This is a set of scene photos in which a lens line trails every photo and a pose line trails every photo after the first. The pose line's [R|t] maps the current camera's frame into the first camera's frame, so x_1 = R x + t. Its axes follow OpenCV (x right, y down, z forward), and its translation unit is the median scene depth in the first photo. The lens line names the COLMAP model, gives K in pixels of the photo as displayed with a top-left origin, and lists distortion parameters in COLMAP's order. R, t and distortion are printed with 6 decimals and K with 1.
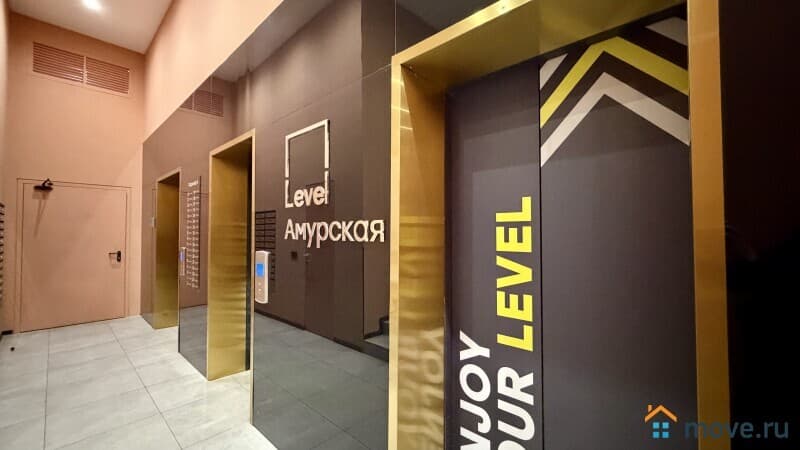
lens RADIAL K [[326.6, 0, 399.5], [0, 326.6, 227.4], [0, 0, 1]] dist [-0.000199, -0.000009]
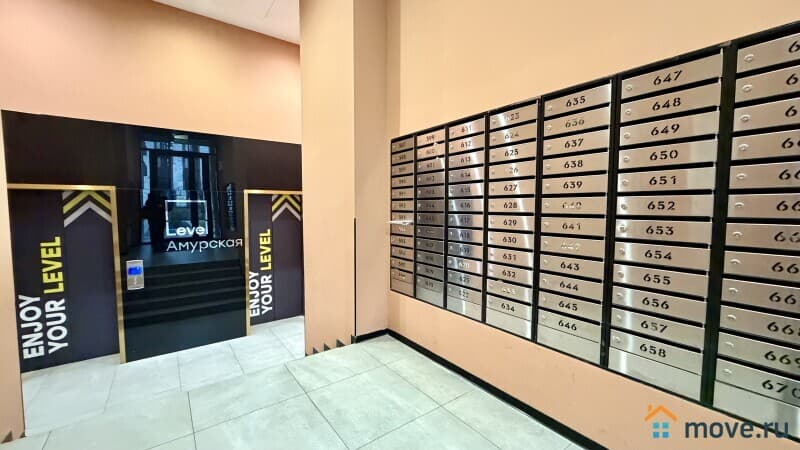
lens RADIAL K [[326.6, 0, 399.8], [0, 326.6, 225.8], [0, 0, 1]] dist [-0.000199, -0.000009]
pose [[0.170944, -0.064164, 0.983189, -2.987531], [-0.015536, 0.997578, 0.067804, -0.403213], [-0.985158, -0.026865, 0.169533, -1.107165]]
